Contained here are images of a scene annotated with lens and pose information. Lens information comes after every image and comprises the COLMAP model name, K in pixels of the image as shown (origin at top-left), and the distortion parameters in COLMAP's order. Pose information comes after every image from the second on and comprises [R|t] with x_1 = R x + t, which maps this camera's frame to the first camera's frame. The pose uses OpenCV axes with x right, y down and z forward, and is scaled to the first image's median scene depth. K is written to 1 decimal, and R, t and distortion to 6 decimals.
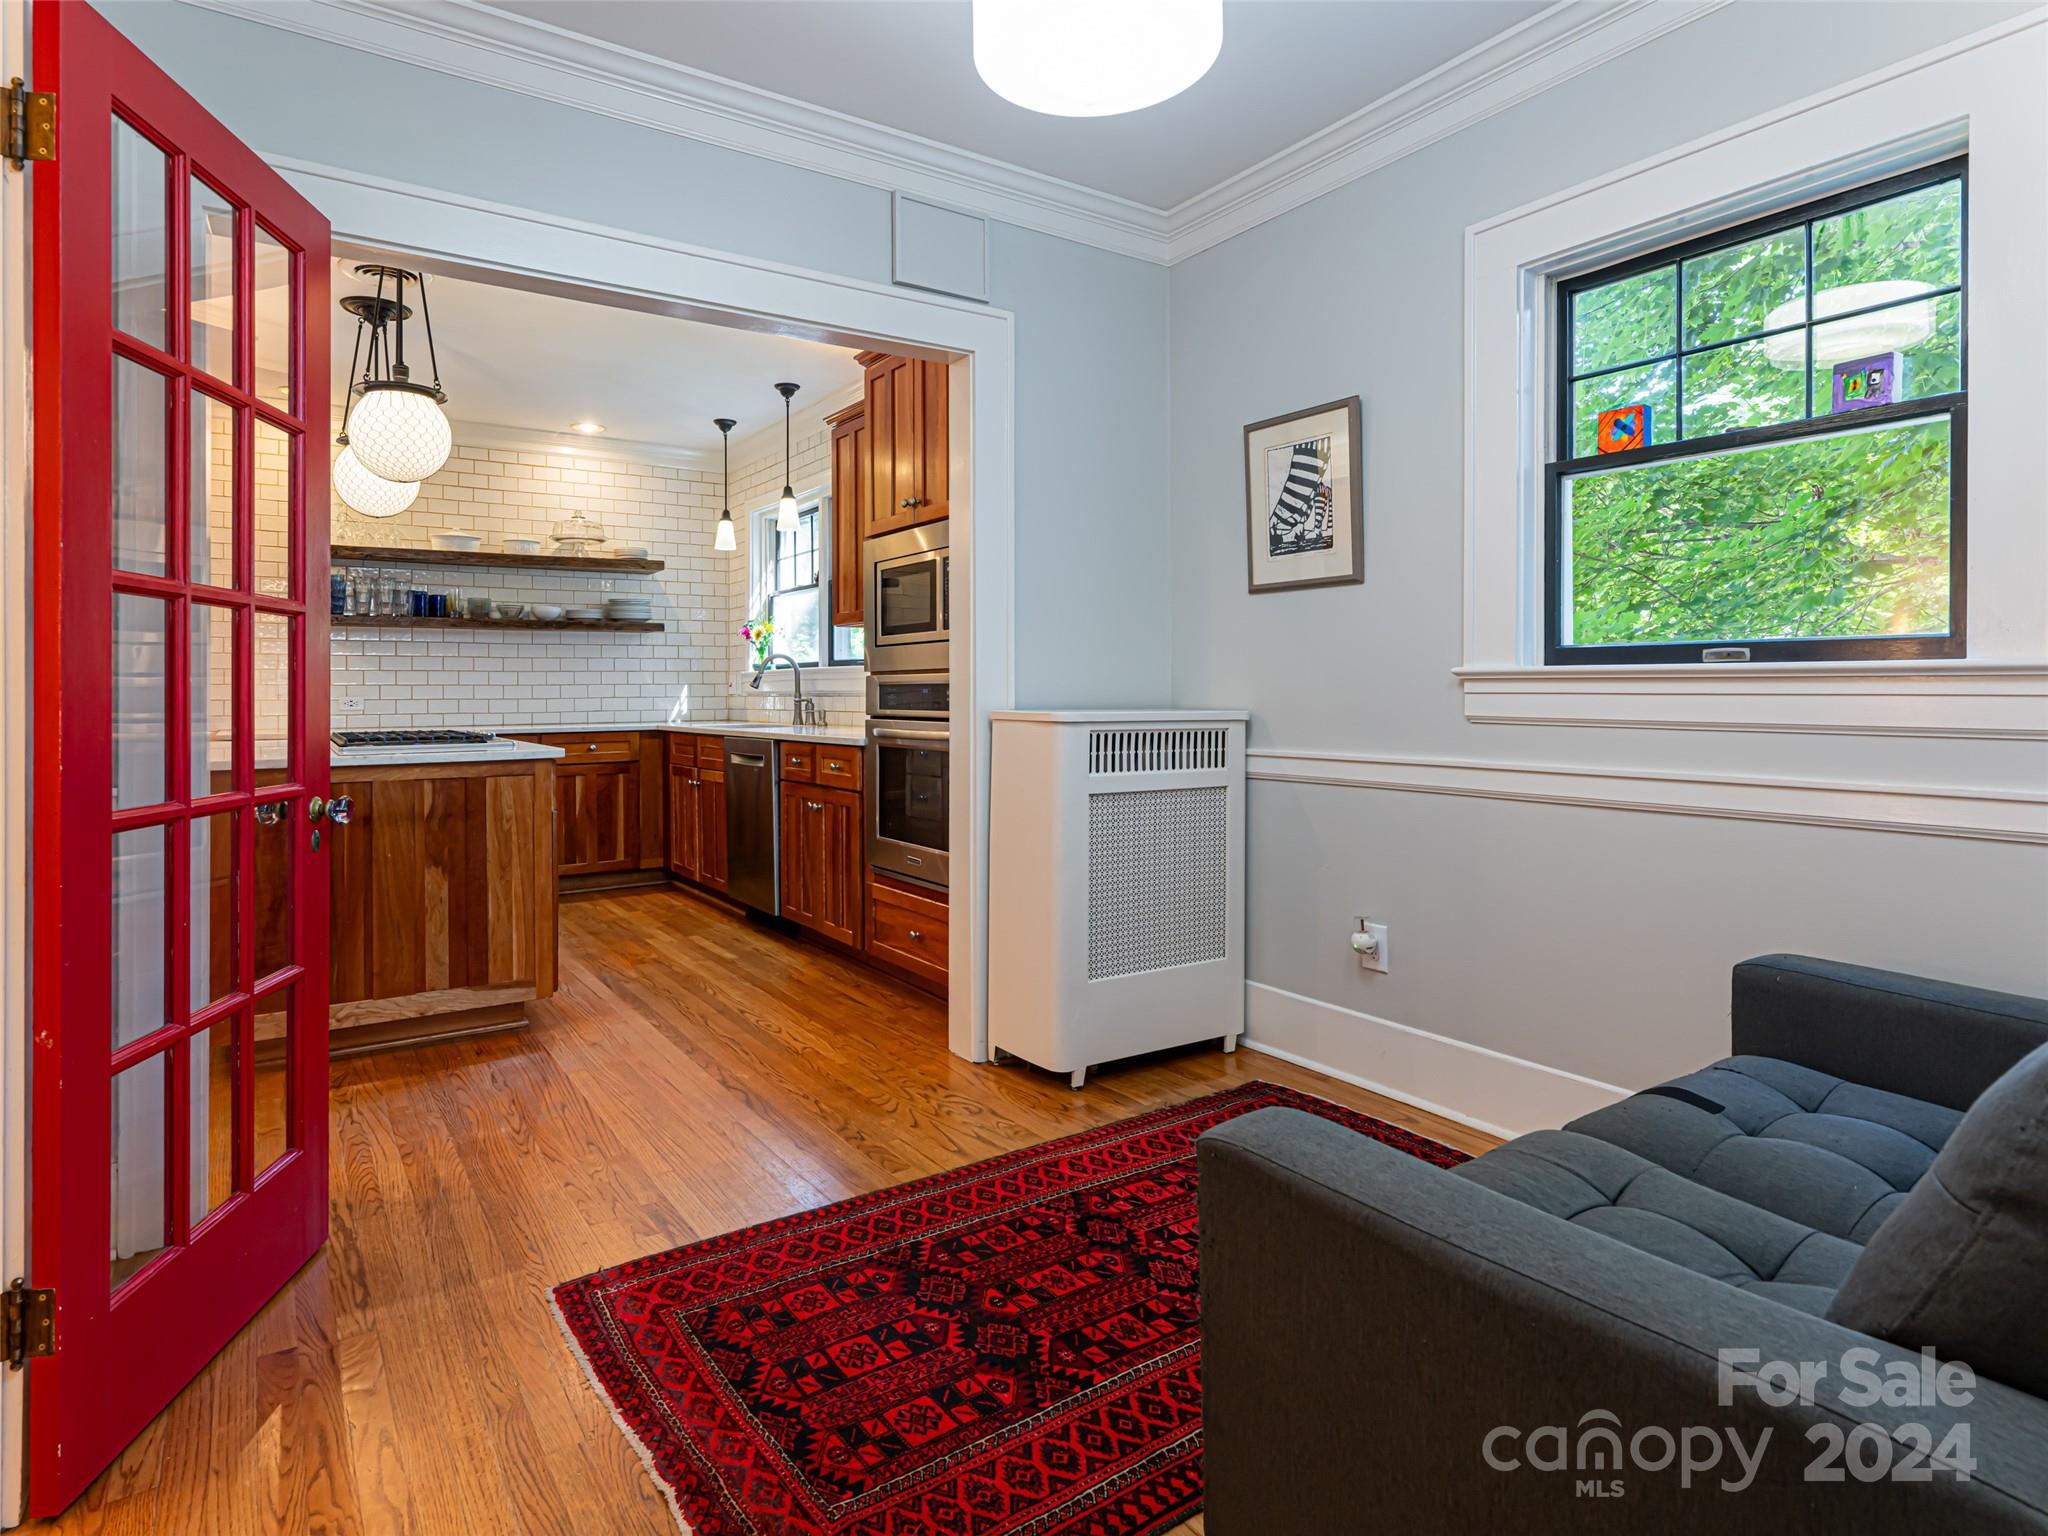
lens RADIAL K [[1116.7, 0, 1000.8], [0, 1116.7, 691.8], [0, 0, 1]] dist [-0.000879, -0.000537]
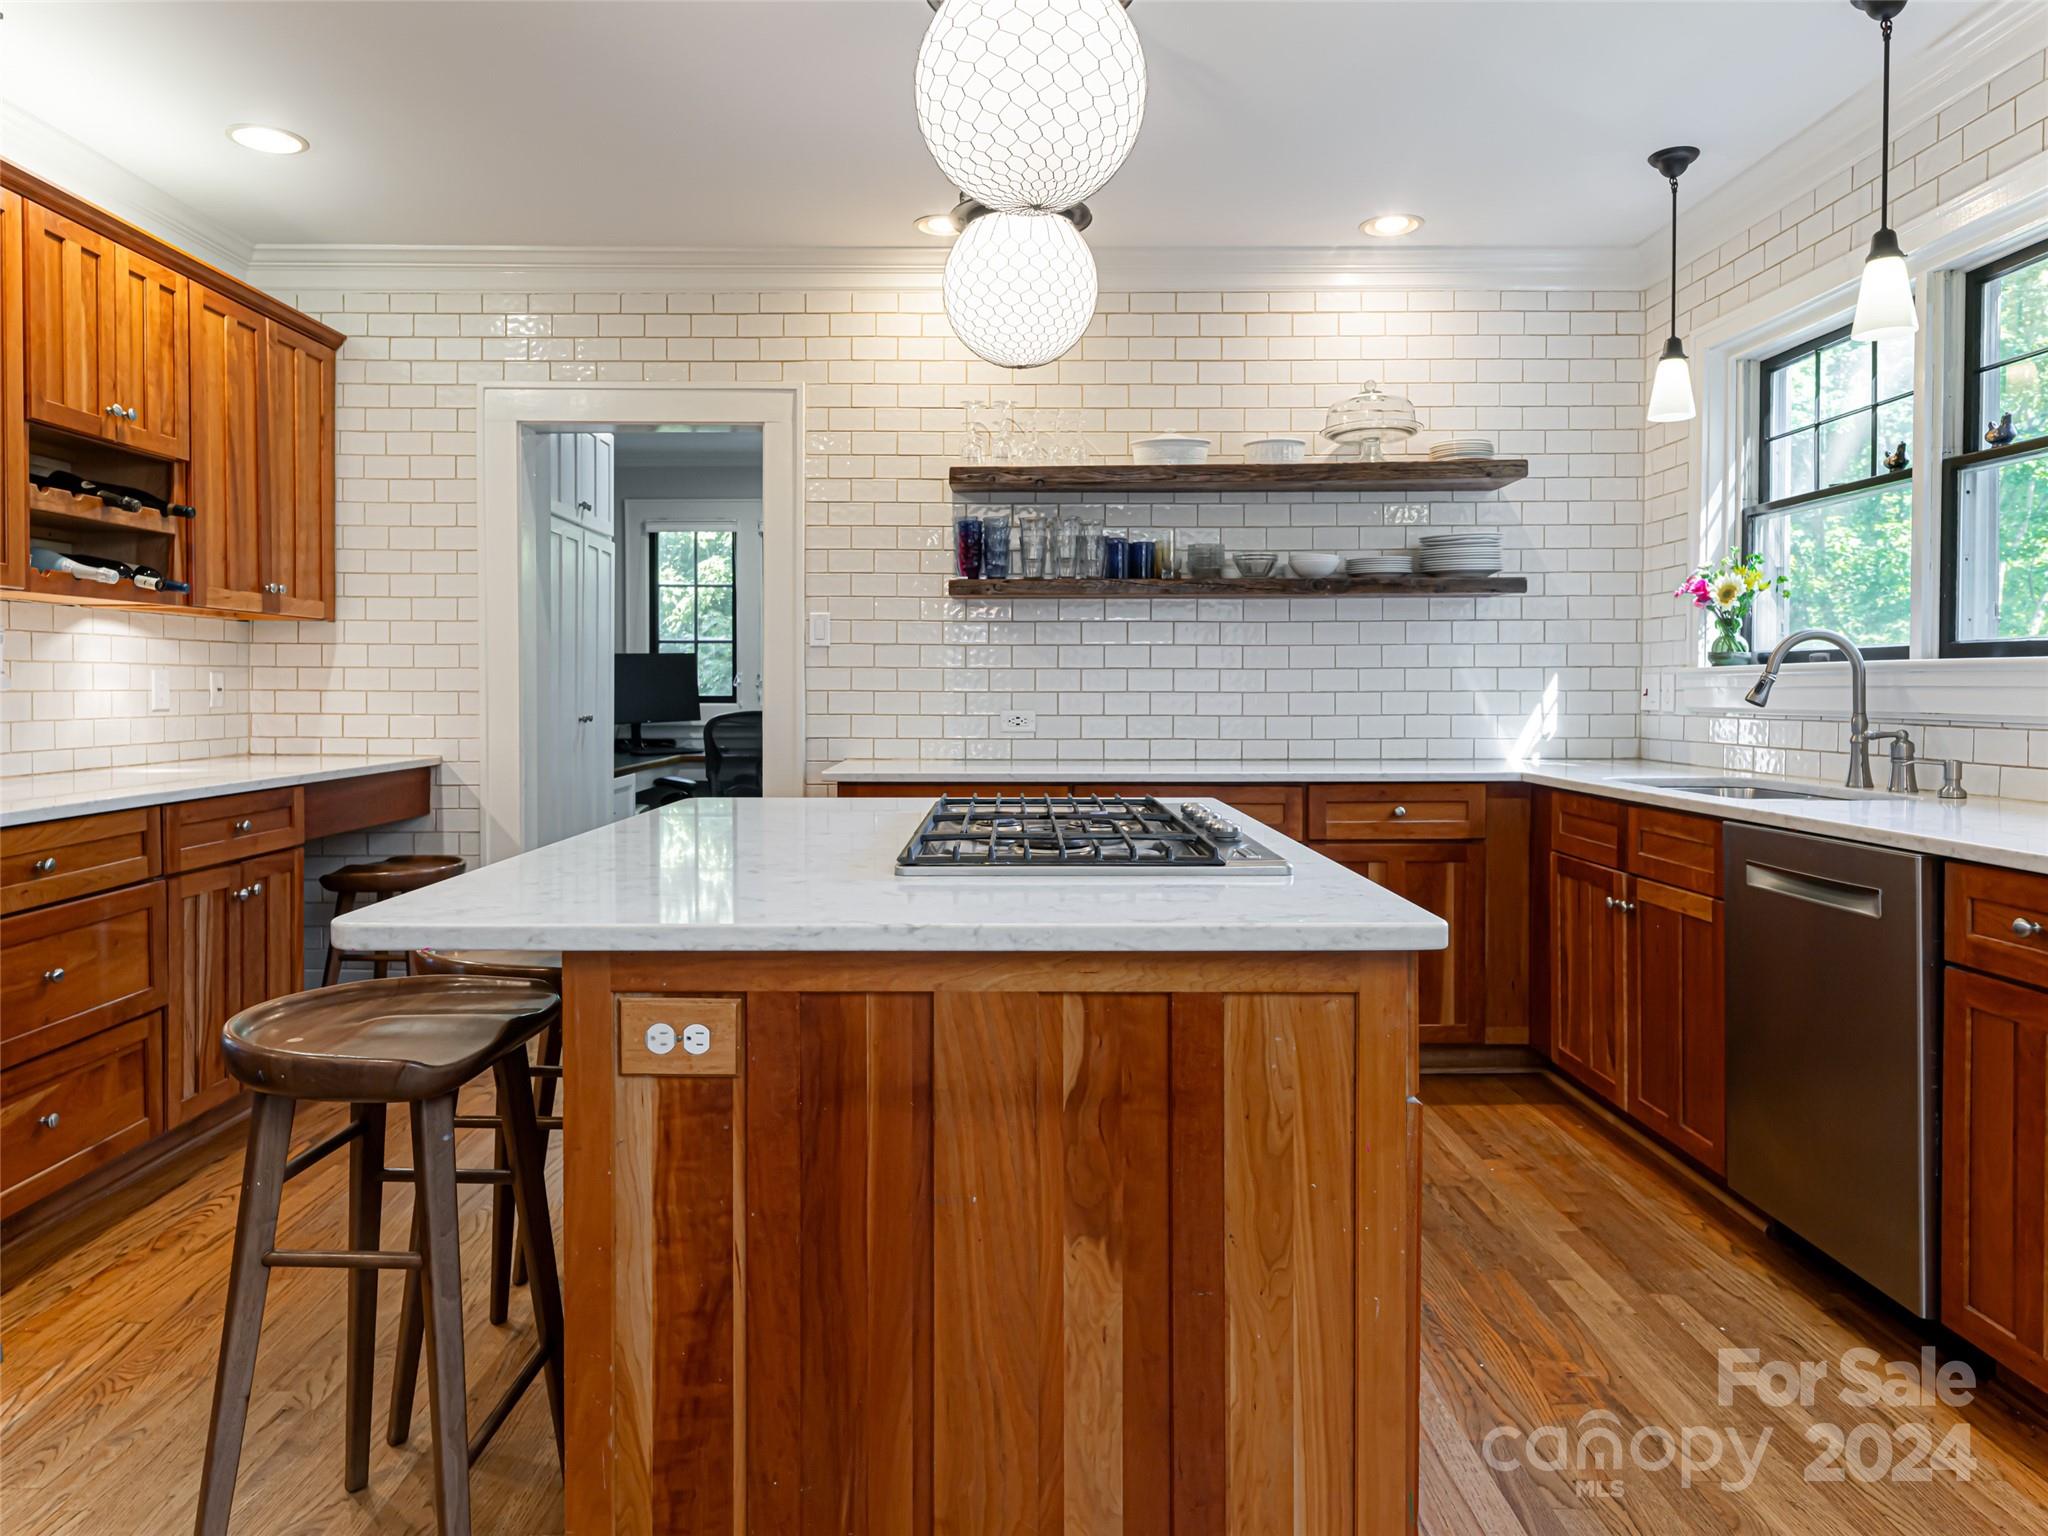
lens RADIAL K [[1374.4, 0, 954.5], [0, 1374.4, 704.6], [0, 0, 1]] dist [-0.001459, -0.001289]
pose [[0.816162, 0.012367, -0.577691, -0.157177], [-0.004598, 0.999878, 0.014910, -0.010067], [0.577805, -0.009513, 0.816119, 0.334329]]
